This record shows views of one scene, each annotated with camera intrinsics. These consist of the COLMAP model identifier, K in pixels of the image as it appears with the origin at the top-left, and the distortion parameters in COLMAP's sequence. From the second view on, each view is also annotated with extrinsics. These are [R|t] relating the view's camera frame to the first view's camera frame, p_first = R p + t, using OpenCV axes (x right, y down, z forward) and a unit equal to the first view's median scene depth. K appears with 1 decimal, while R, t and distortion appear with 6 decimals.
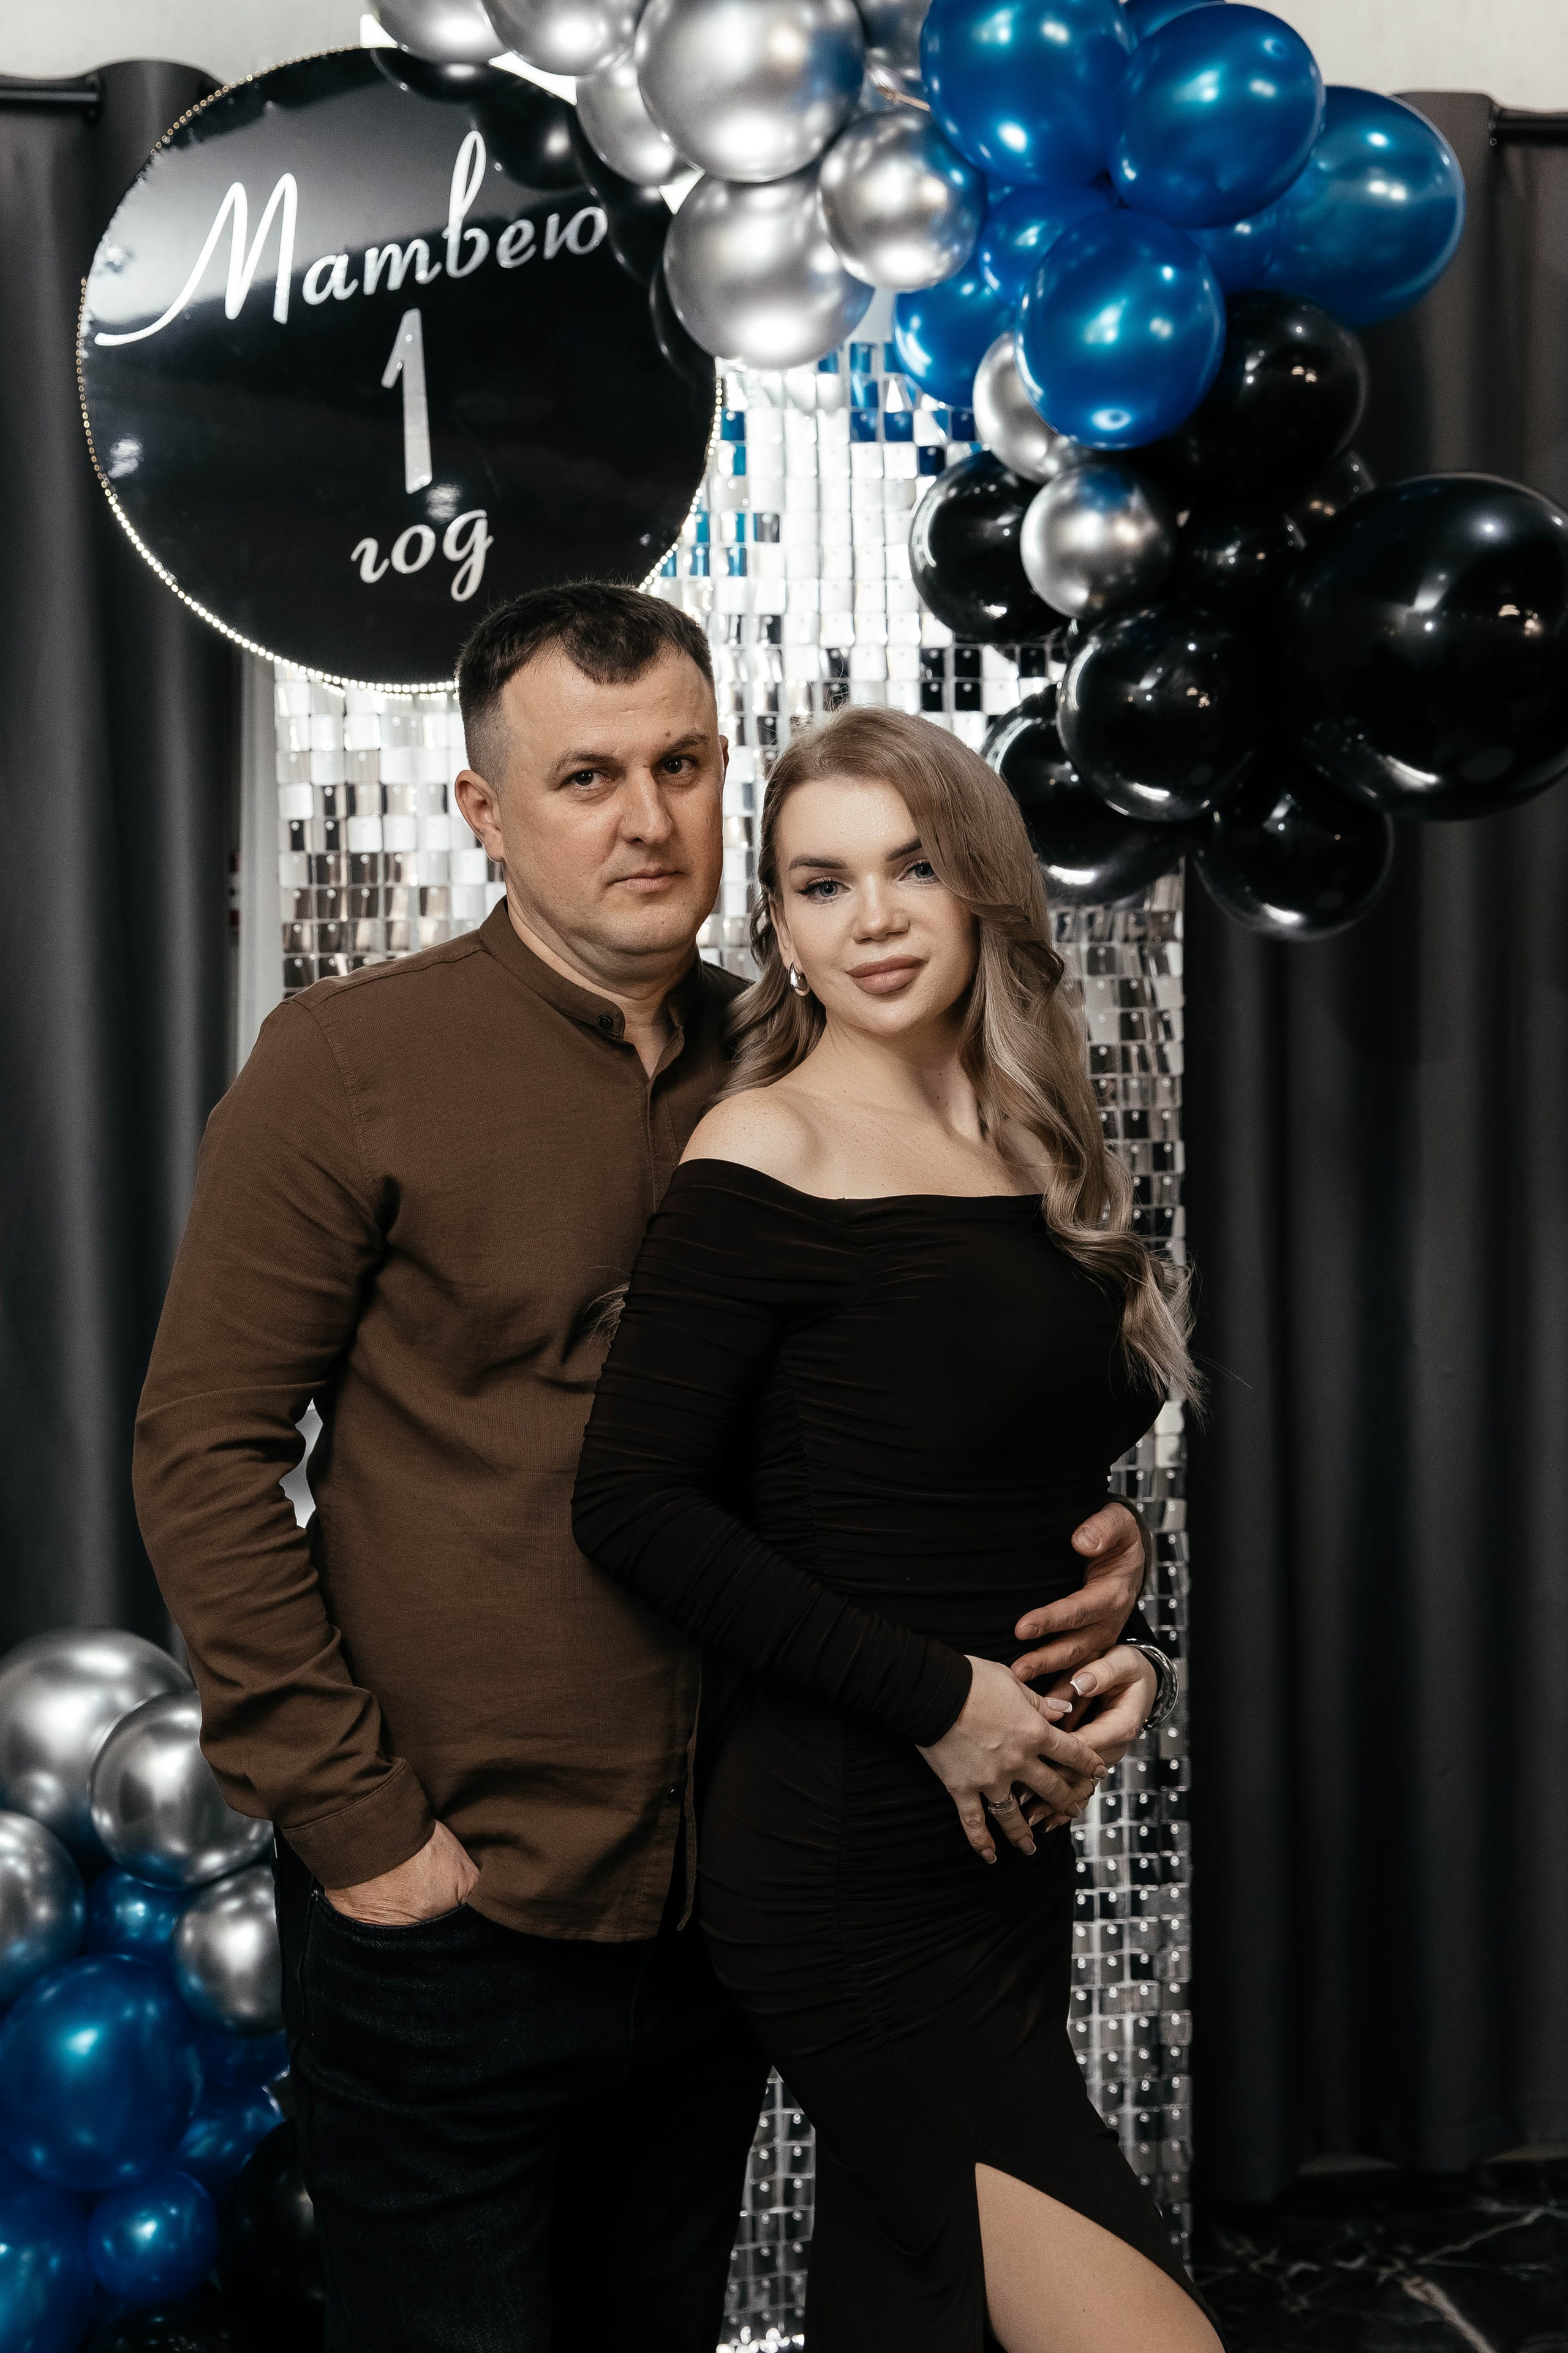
lens RADIAL K [[2903.7, 0, 817.2], [0, 2903.7, 1141.5], [0, 0, 1]] dist [0.004789, 0.000000]
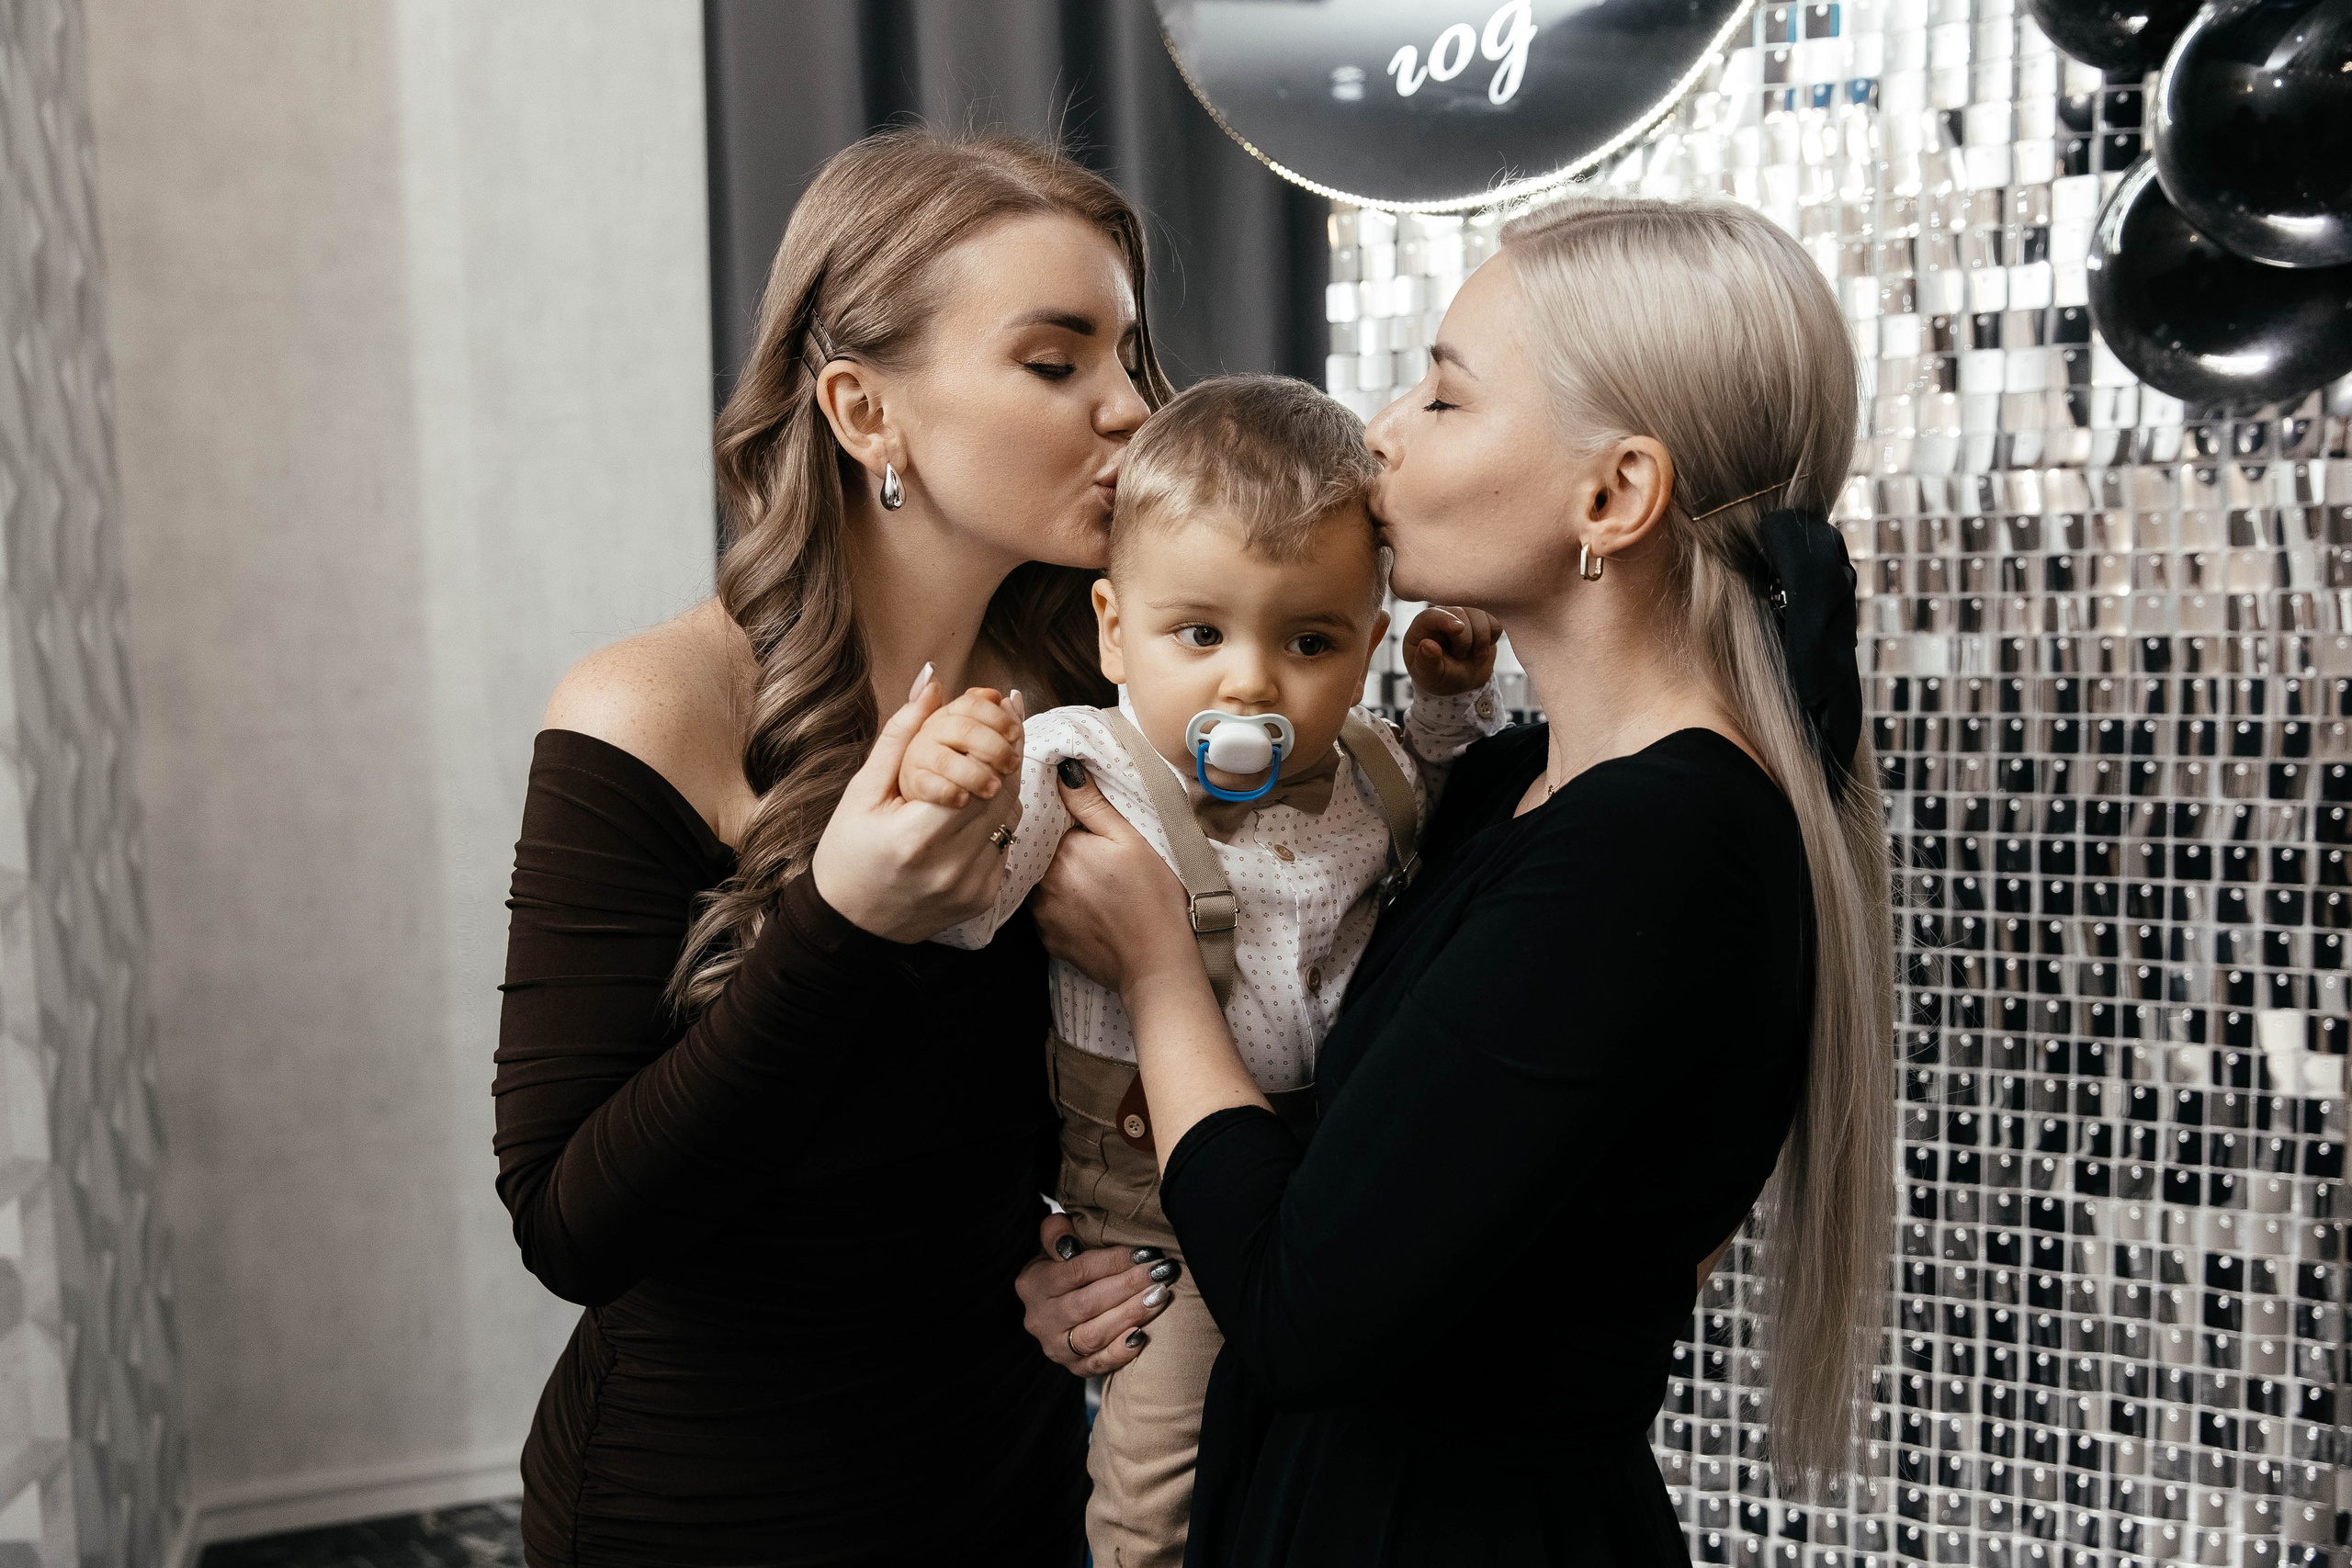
lens RADIAL K [[1978.0, 0, 1215.4], [0, 1978.0, 785.7], [0, 0, 1]] dist [-0.030629, 0.050570]
pose [[0.841308, 0.053772, -0.537875, 0.150020], [-0.021549, 0.997585, 0.066024, -0.011360], [0.540126, -0.043956, 0.840435, 0.430306]]
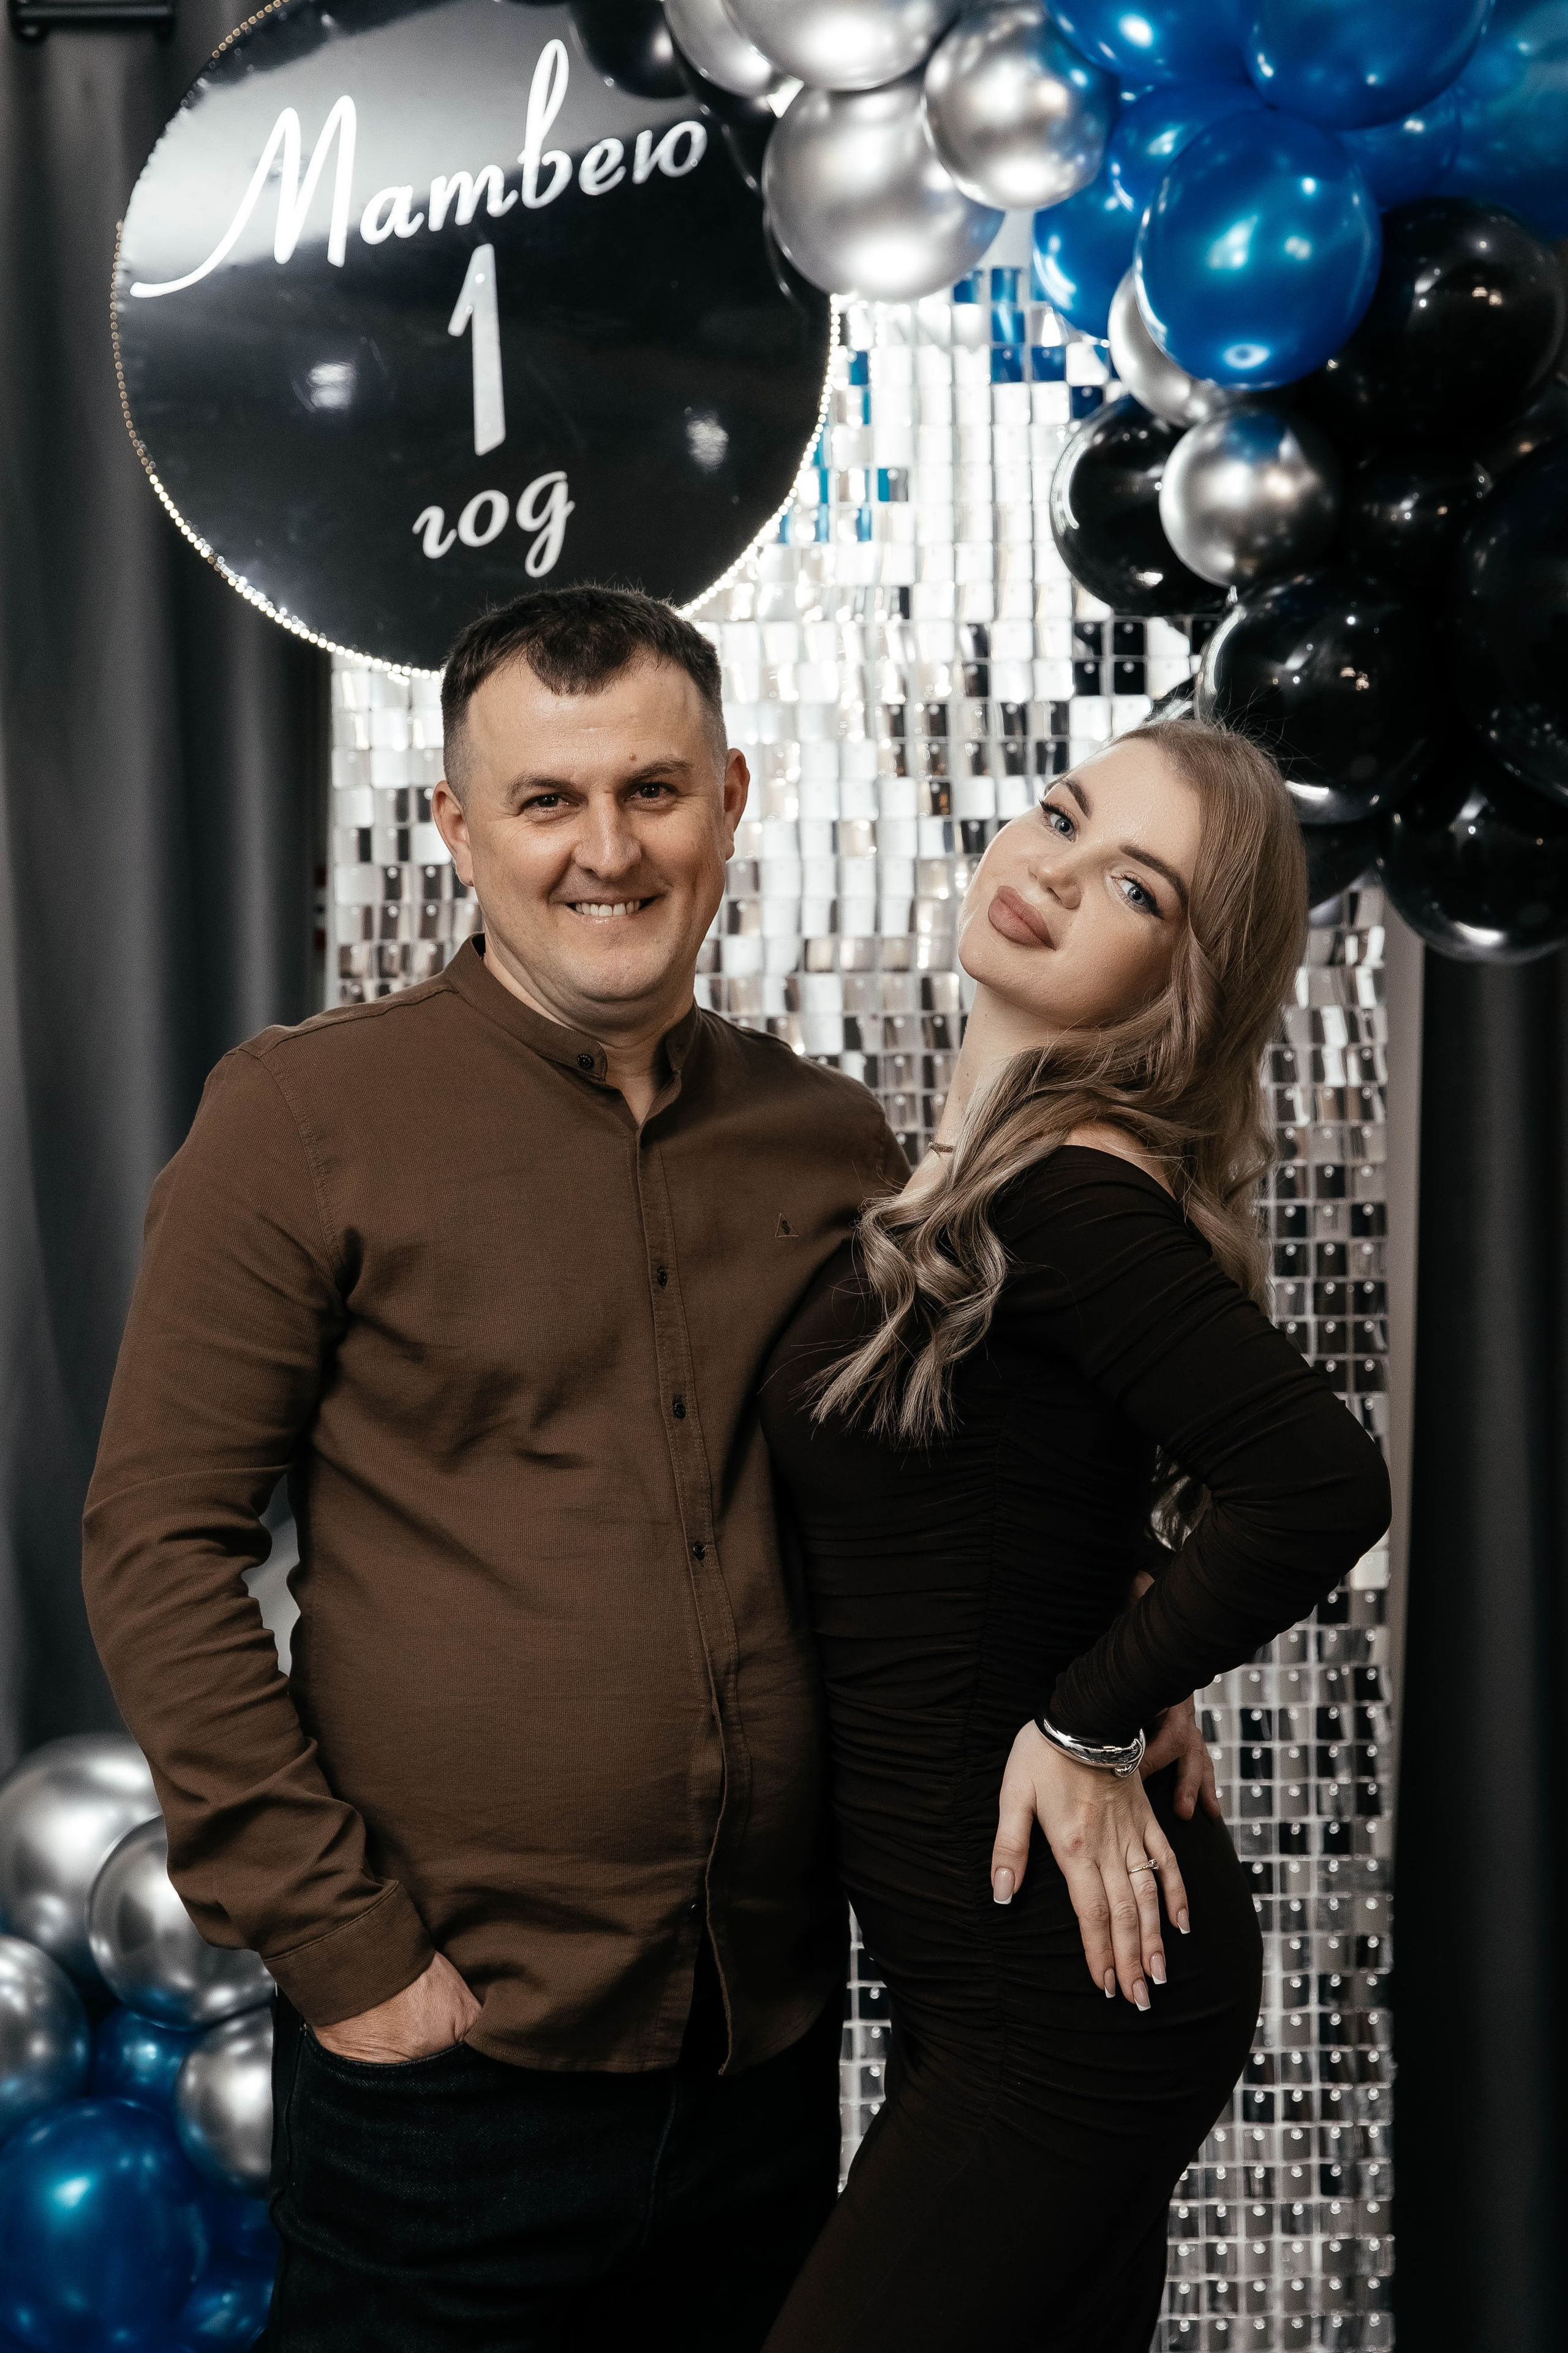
lens RADIAL K [[3608.0, 0, 769.5], [0, 3608.0, 1213.5], [0, 0, 1]] dist [-0.007472, 0.000000]
pose [[0.989731, 0.008165, -0.142709, 0.105043], [-0.008184, 0.999966, 0.000451, 0.004493], [0.142708, 0.000721, 0.989765, -0.065195]]
